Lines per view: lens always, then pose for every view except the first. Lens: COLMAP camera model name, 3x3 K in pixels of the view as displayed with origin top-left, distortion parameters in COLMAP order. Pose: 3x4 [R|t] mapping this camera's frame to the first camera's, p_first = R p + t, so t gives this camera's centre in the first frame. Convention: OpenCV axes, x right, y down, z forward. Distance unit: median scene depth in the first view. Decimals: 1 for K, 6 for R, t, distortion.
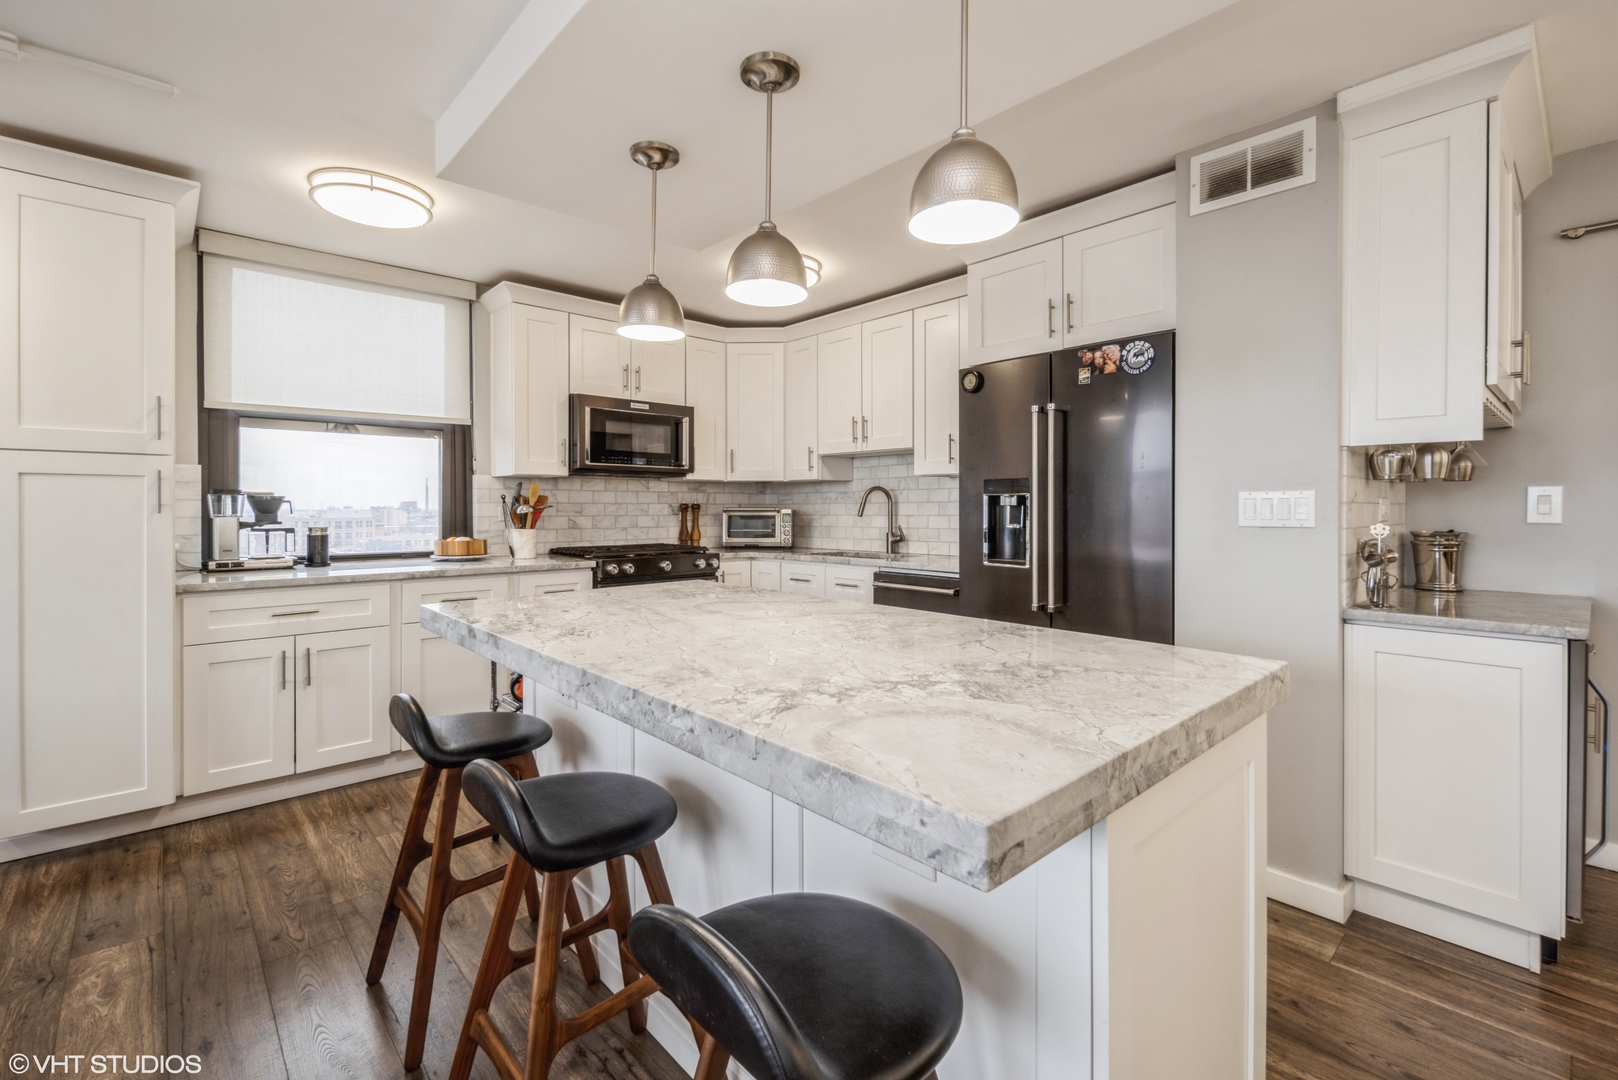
lens RADIAL K [[679.4, 0, 739.7], [0, 679.4, 519.1], [0, 0, 1]] dist [0.000899, -0.000204]
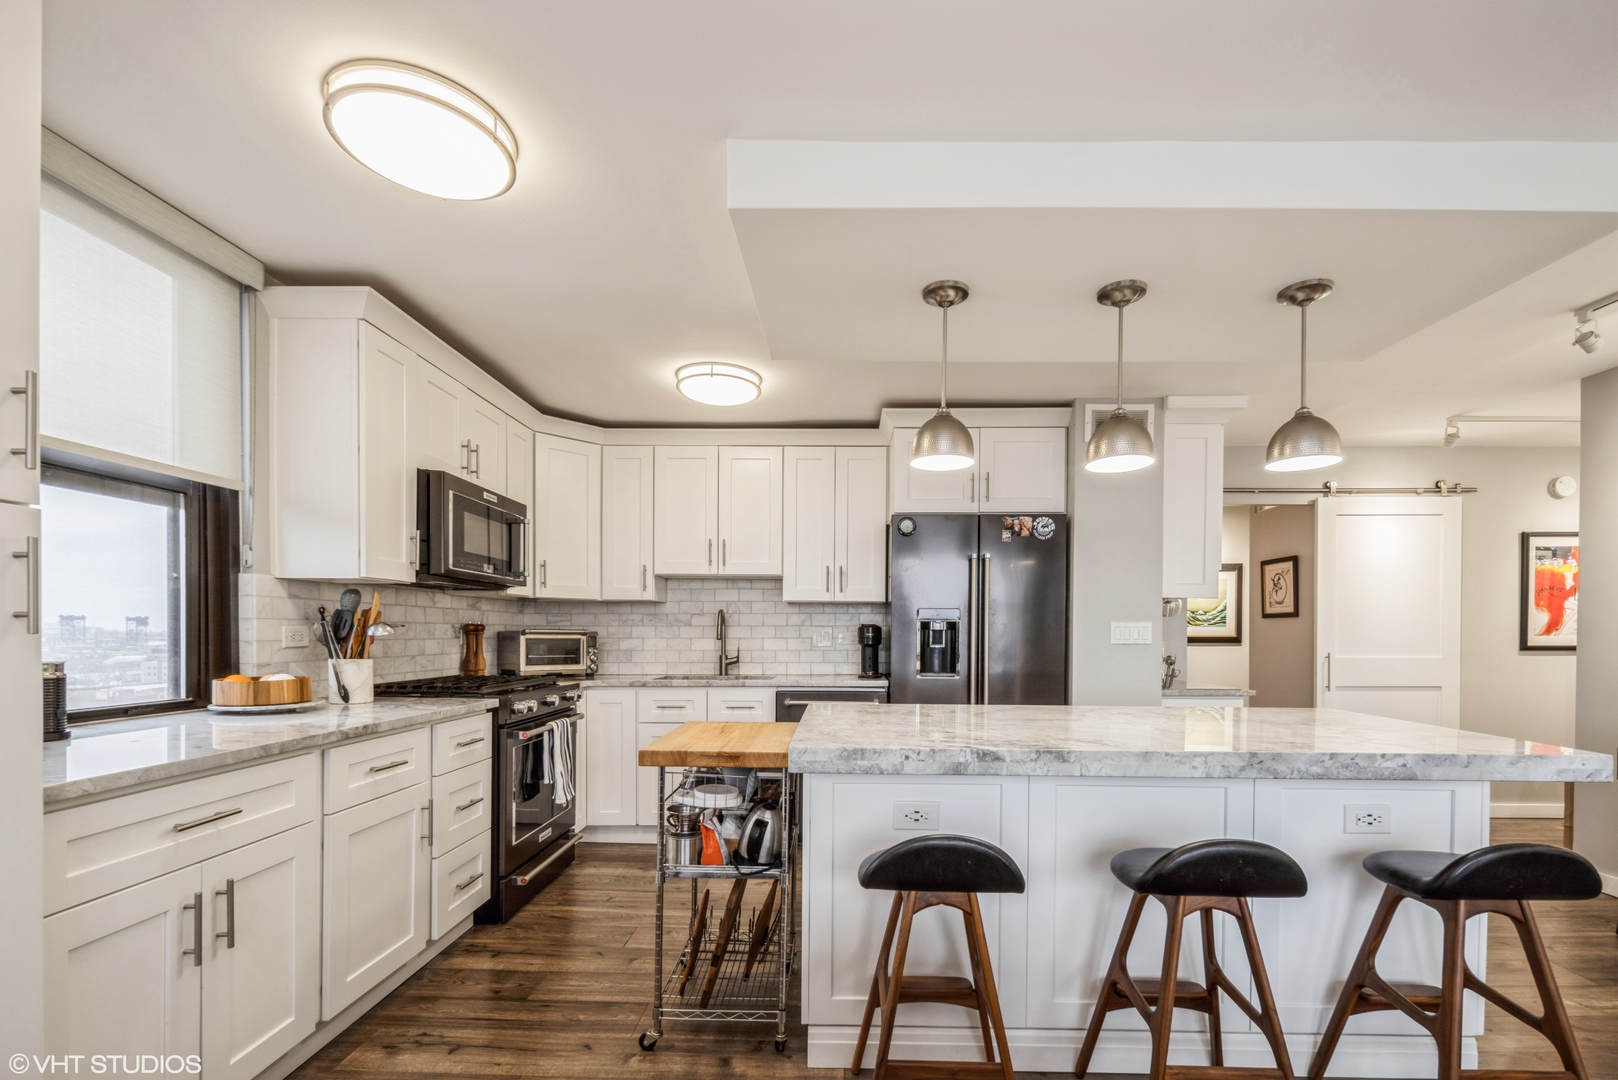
lens RADIAL K [[717.2, 0, 804.4], [0, 717.2, 646.3], [0, 0, 1]] dist [-0.001073, -0.000485]
pose [[0.692592, -0.009290, 0.721270, -0.551142], [0.006072, 0.999957, 0.007049, -0.000539], [-0.721304, -0.000503, 0.692618, 0.197524]]
